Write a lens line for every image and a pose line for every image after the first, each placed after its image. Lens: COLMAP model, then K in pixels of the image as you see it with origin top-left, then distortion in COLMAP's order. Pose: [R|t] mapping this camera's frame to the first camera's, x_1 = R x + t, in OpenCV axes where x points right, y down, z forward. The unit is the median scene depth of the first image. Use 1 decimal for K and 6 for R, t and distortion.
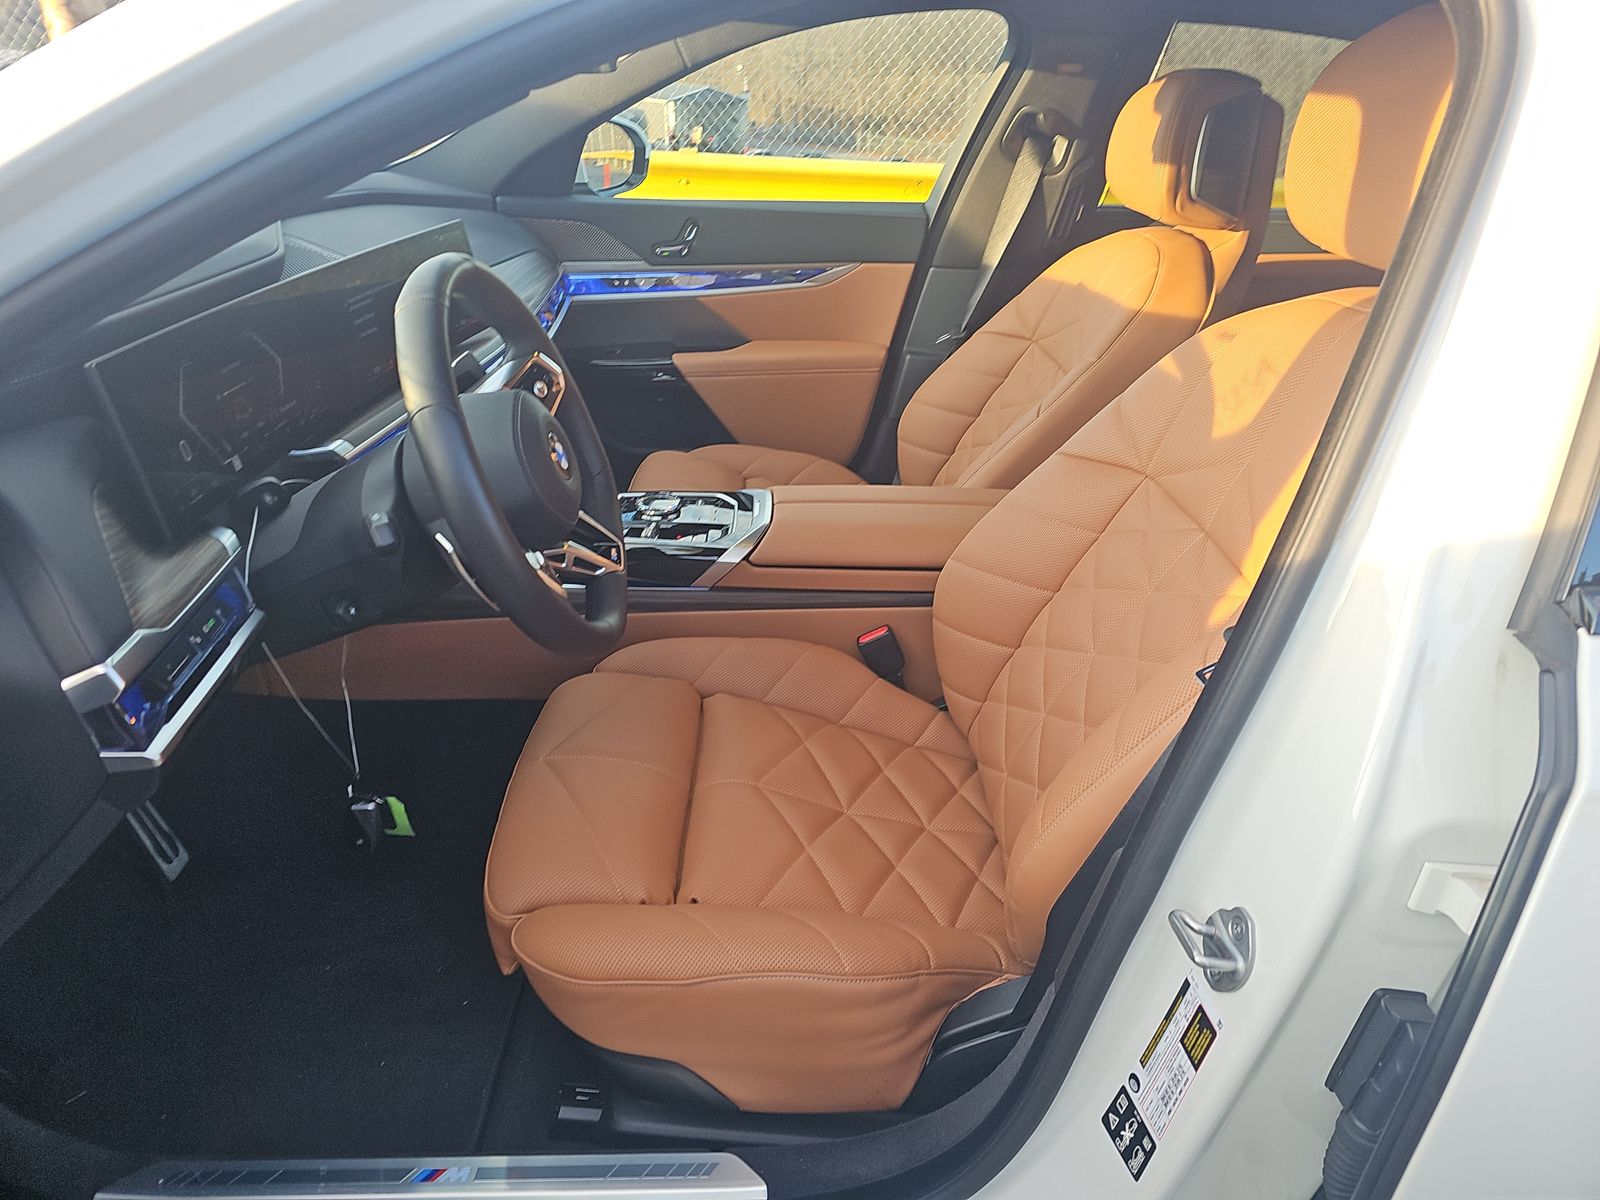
lens RADIAL K [[1081.1, 0, 806.8], [0, 1081.1, 607.7], [0, 0, 1]] dist [0.054512, -0.045264]
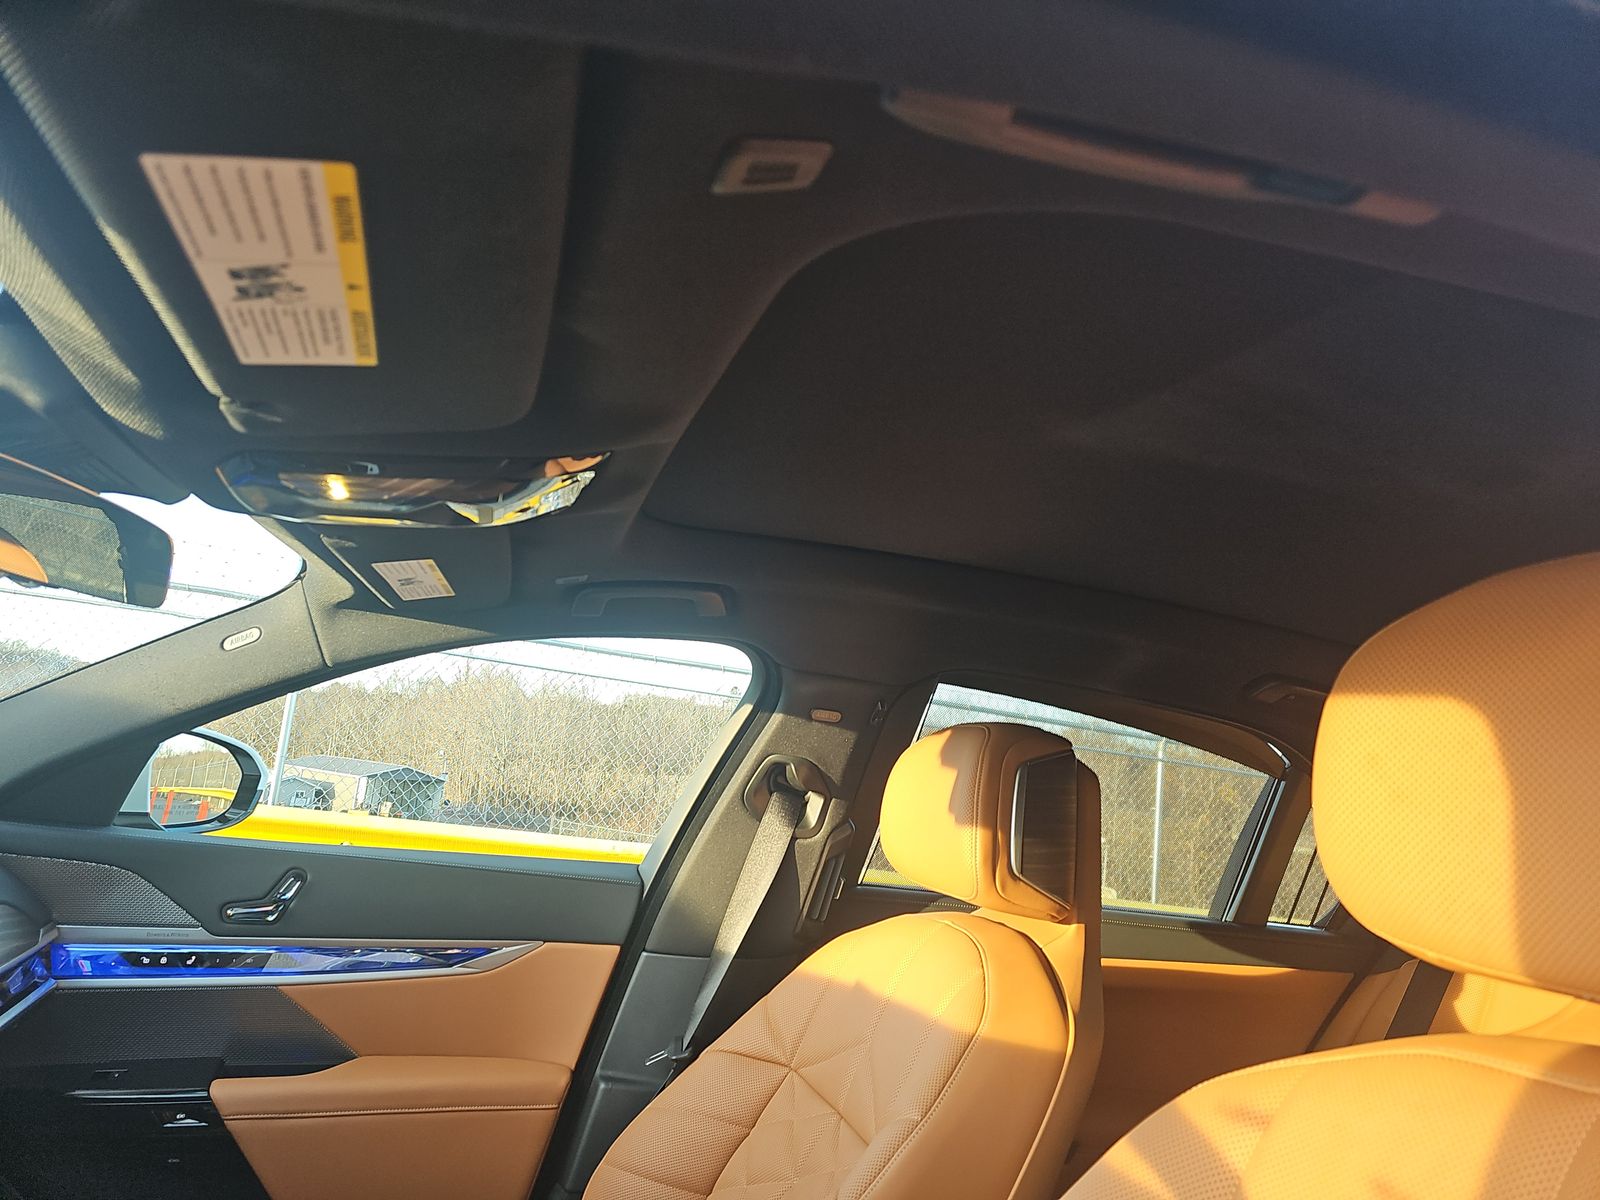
lens RADIAL K [[1081.1, 0, 799.4], [0, 1081.1, 592.0], [0, 0, 1]] dist [0.054512, -0.045264]
pose [[0.963366, 0.119813, 0.239938, 0.013562], [0.042394, 0.815377, -0.577376, -0.091341], [-0.264817, 0.566397, 0.780427, 0.289075]]
